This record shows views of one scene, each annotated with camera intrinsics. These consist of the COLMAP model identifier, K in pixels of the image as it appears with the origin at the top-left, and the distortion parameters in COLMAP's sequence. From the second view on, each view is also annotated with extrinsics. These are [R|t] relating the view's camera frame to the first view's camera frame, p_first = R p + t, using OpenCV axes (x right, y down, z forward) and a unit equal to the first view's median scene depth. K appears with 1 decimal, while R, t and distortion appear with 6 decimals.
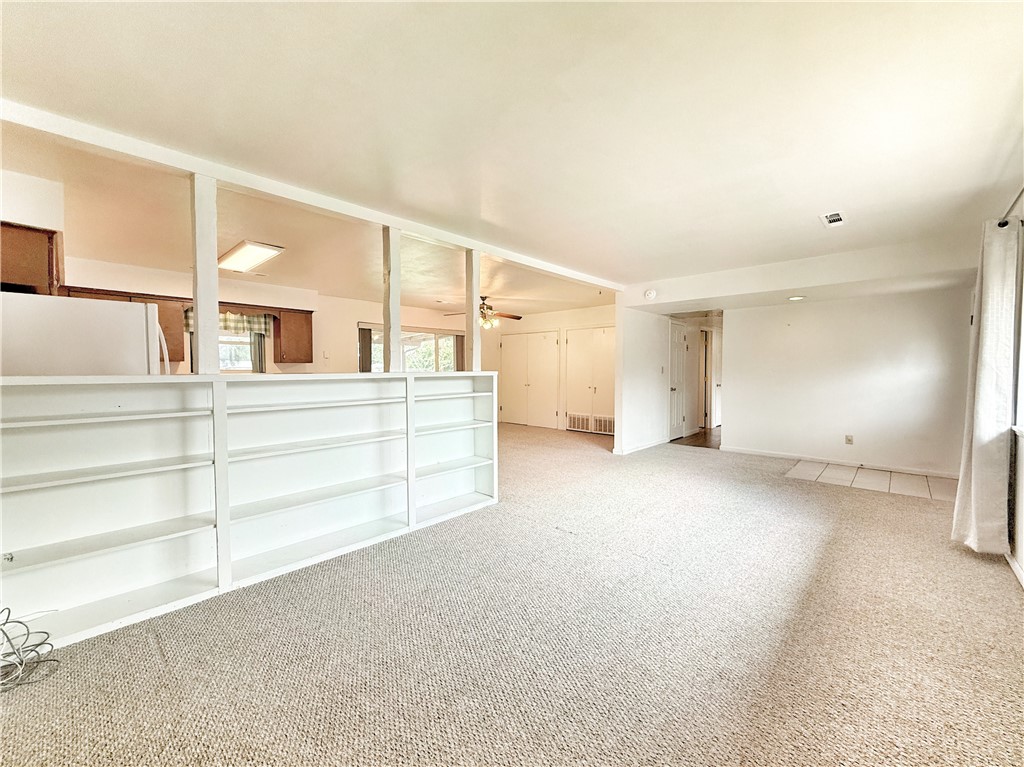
lens RADIAL K [[412.3, 0, 513.1], [0, 412.3, 384.5], [0, 0, 1]] dist [0.006302, -0.000683]
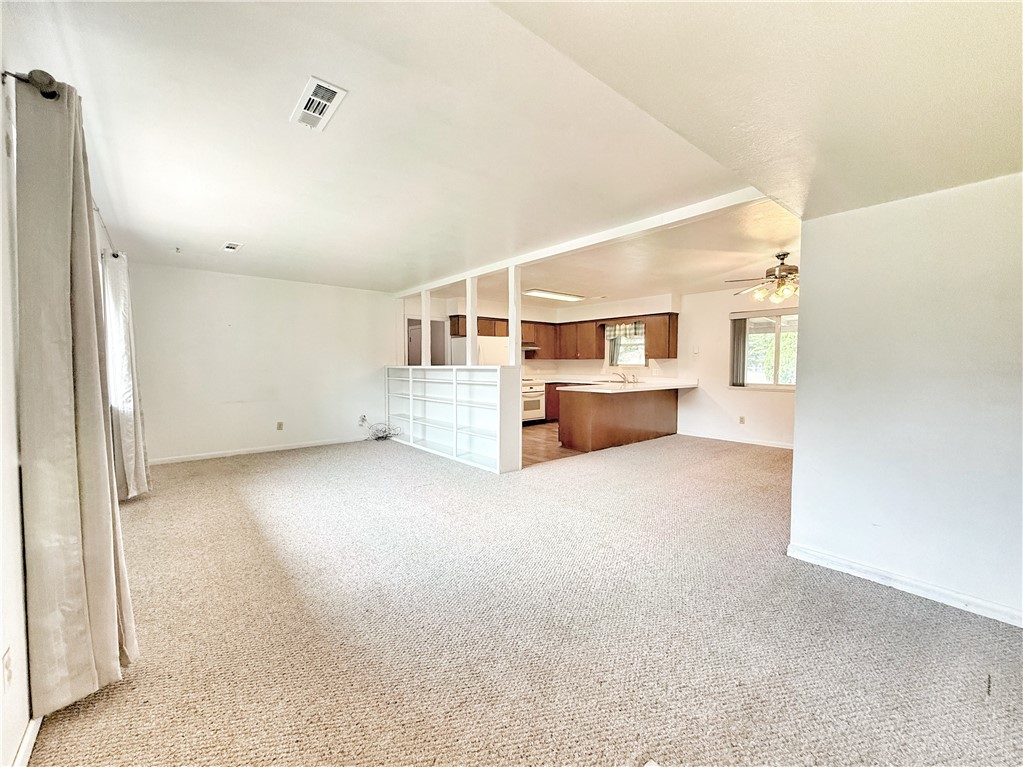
lens RADIAL K [[411.9, 0, 510.1], [0, 411.9, 376.0], [0, 0, 1]] dist [0.006302, -0.000683]
pose [[-0.114516, 0.030581, -0.992951, 0.546541], [-0.036851, 0.998707, 0.035008, -0.020957], [0.992738, 0.040600, -0.113241, 0.549218]]
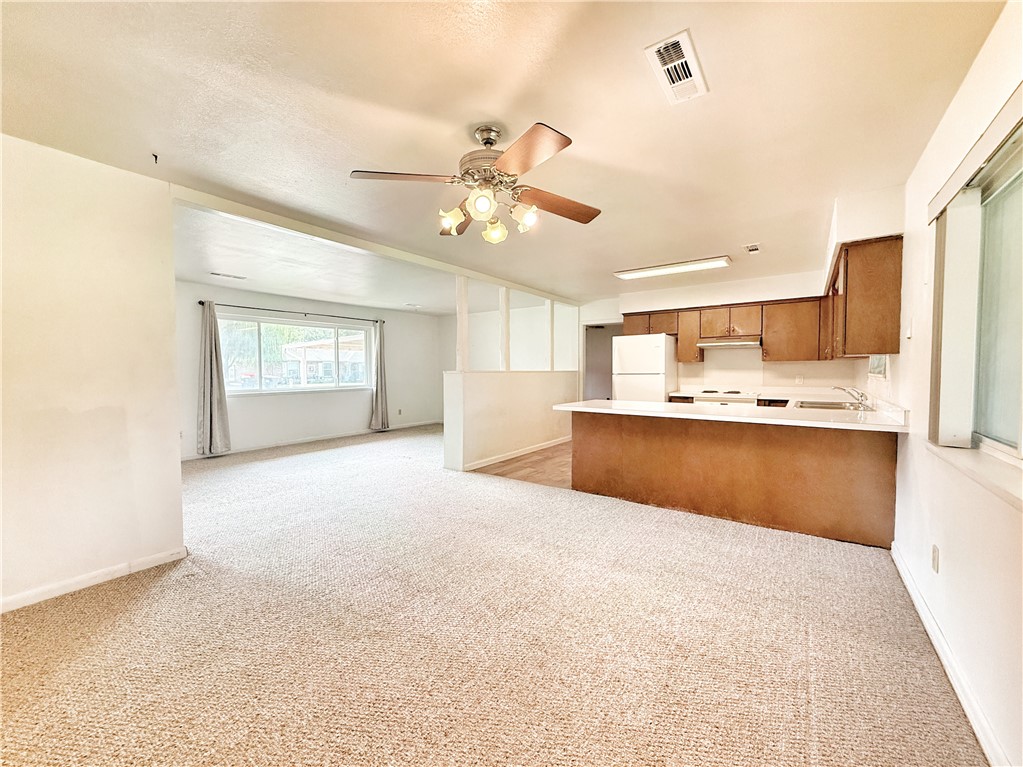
lens RADIAL K [[411.9, 0, 515.3], [0, 411.9, 384.1], [0, 0, 1]] dist [0.006302, -0.000683]
pose [[-0.989336, 0.007372, -0.145467, -0.036772], [-0.002874, 0.997536, 0.070099, -0.038224], [0.145625, 0.069769, -0.986877, 1.113032]]
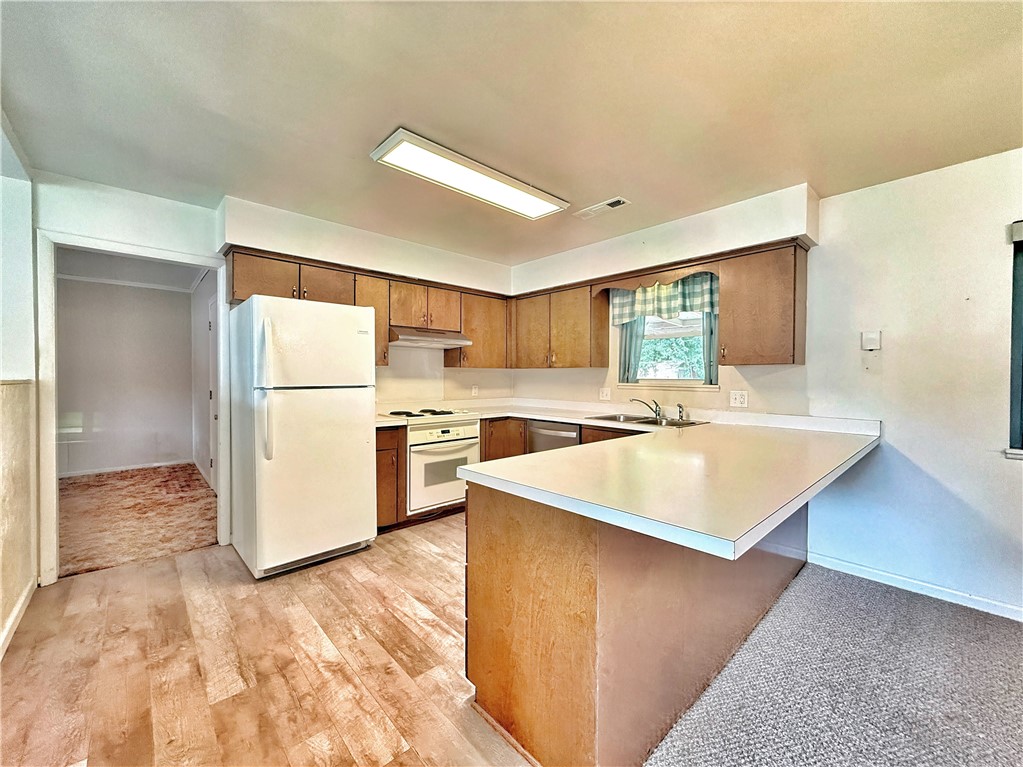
lens RADIAL K [[411.9, 0, 509.0], [0, 411.9, 382.0], [0, 0, 1]] dist [0.006302, -0.000683]
pose [[-0.073421, 0.012366, -0.997224, -0.034997], [-0.041970, 0.998999, 0.015479, -0.021506], [0.996417, 0.042990, -0.072829, 0.586753]]
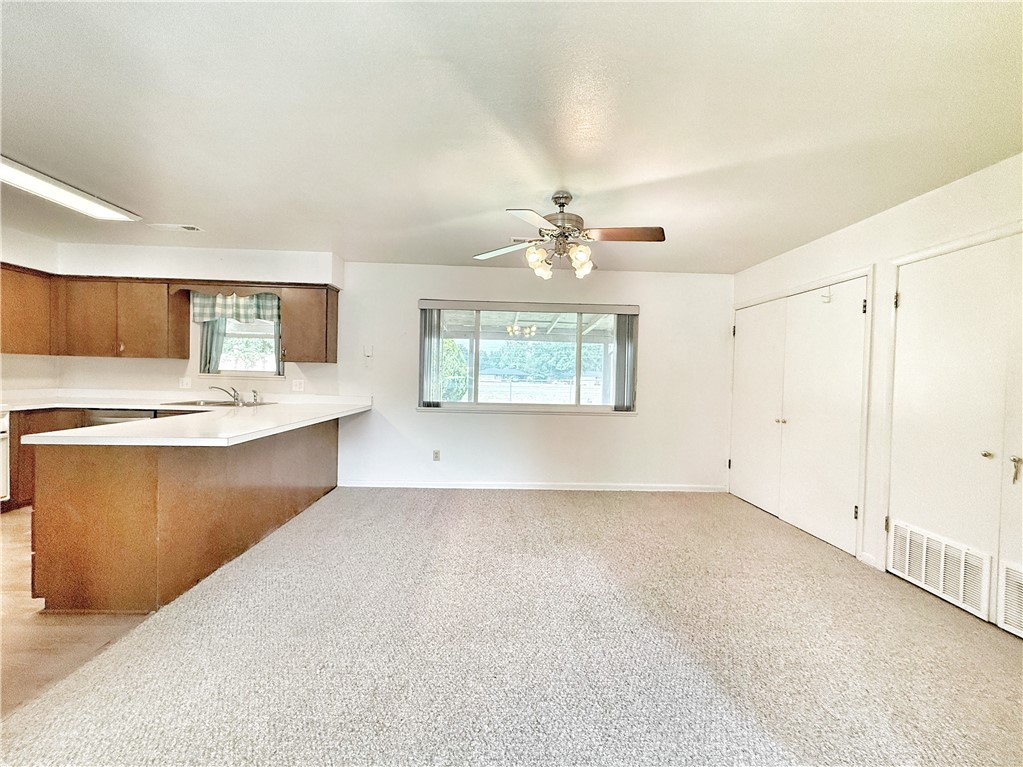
lens RADIAL K [[411.9, 0, 502.3], [0, 411.9, 385.4], [0, 0, 1]] dist [0.006302, -0.000683]
pose [[0.703333, 0.034470, -0.710024, 0.152341], [-0.051628, 0.998663, -0.002659, -0.021493], [0.708983, 0.038527, 0.704173, 0.578042]]
